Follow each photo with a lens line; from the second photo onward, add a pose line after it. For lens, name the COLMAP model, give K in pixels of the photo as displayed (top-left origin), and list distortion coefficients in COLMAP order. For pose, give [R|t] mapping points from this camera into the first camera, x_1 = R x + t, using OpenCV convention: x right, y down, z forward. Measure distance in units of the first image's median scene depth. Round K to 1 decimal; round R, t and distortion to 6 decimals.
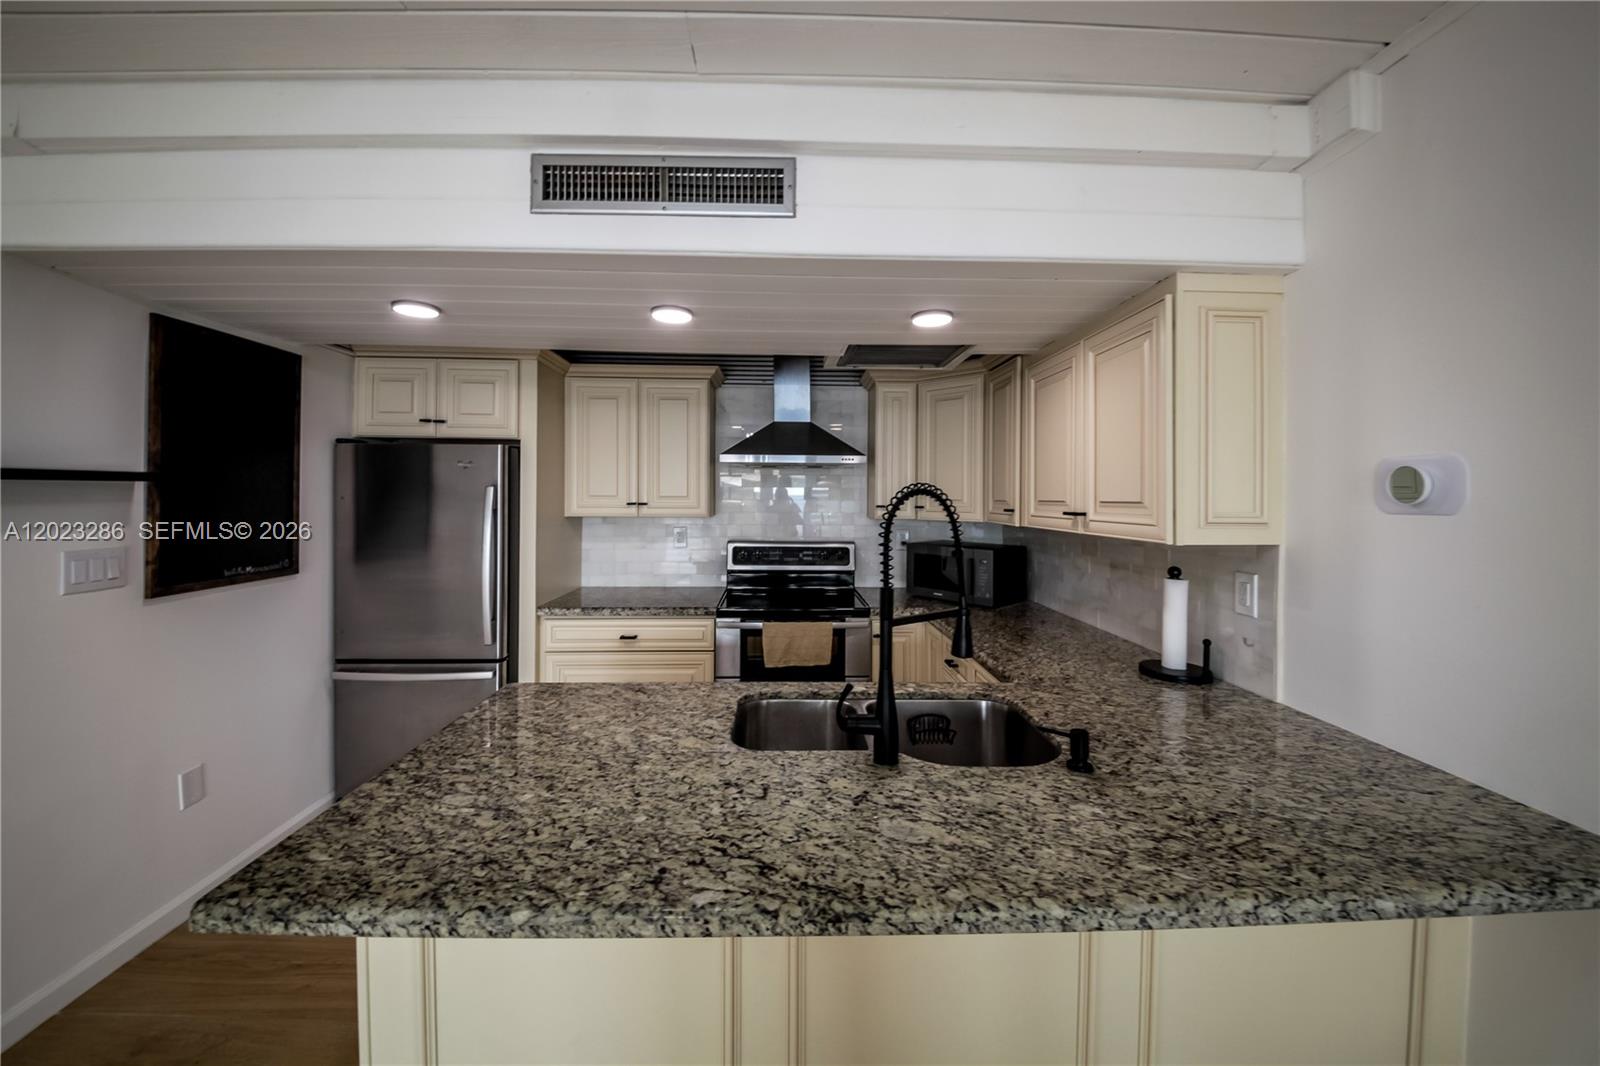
lens RADIAL K [[669.7, 0, 774.0], [0, 669.7, 493.8], [0, 0, 1]] dist [-0.010175, -0.000924]
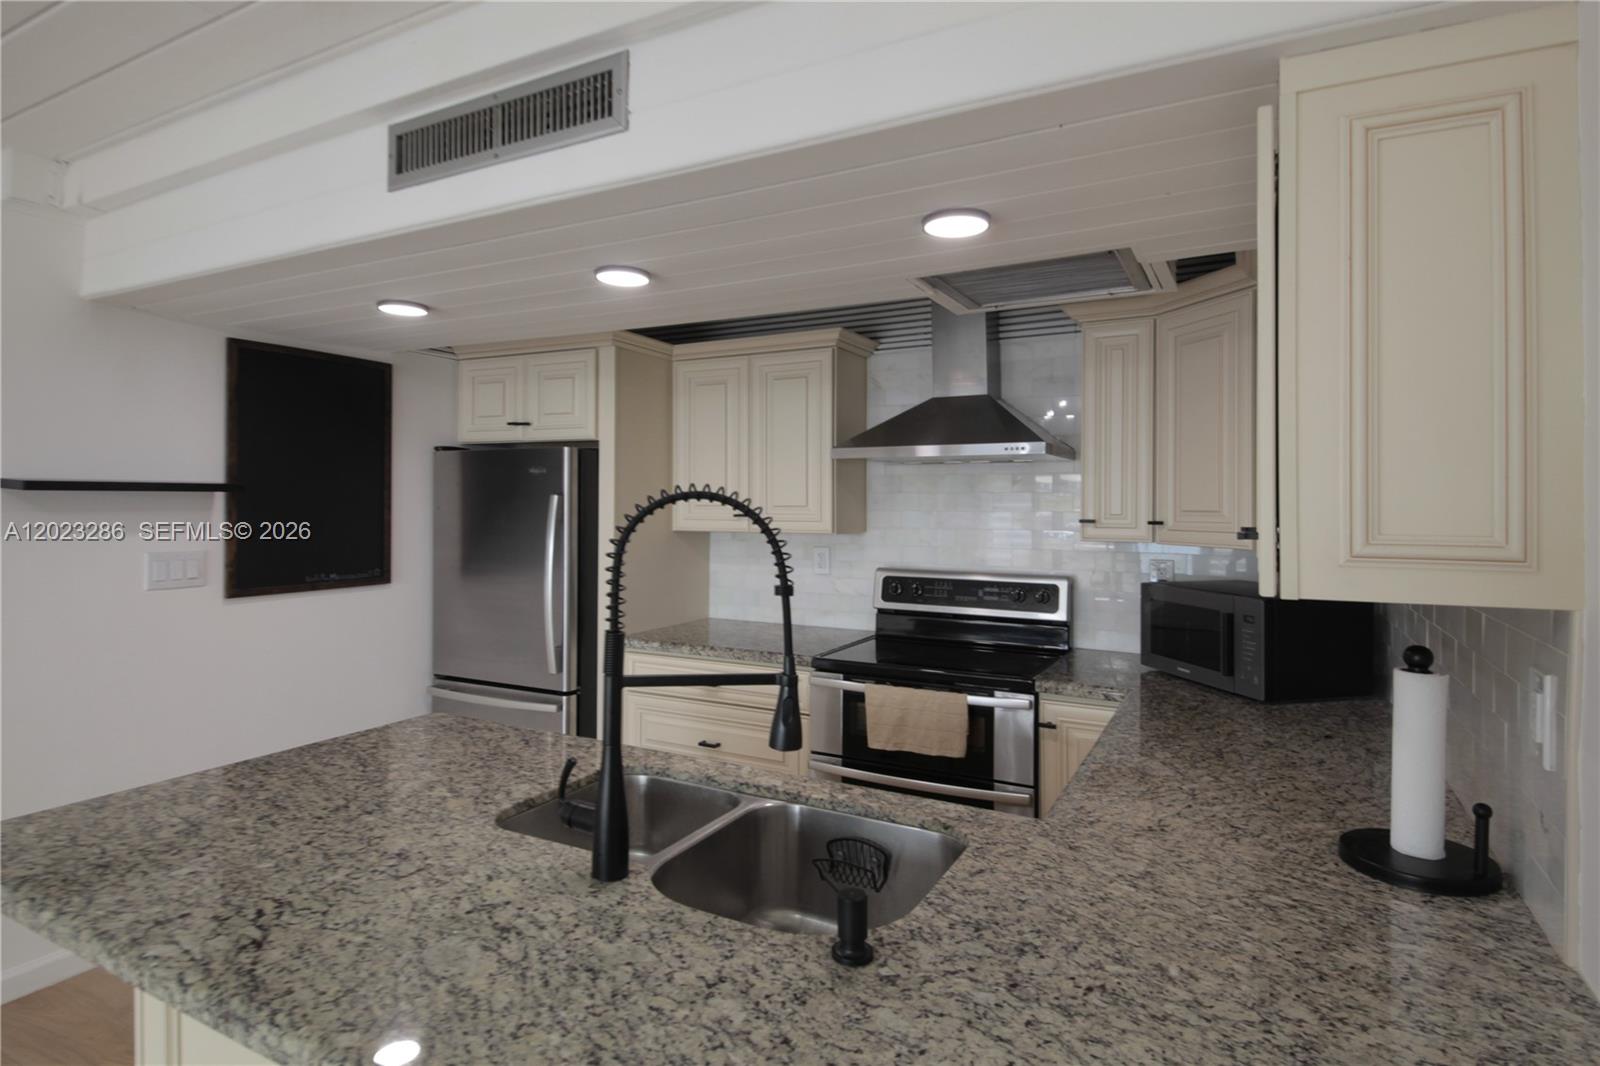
lens RADIAL K [[878.8, 0, 685.1], [0, 878.8, 500.2], [0, 0, 1]] dist [0.022175, -0.045675]
pose [[0.847384, -0.004289, -0.530963, 0.577866], [0.002021, 0.999986, -0.004854, 0.004101], [0.530976, 0.003040, 0.847381, 0.192976]]
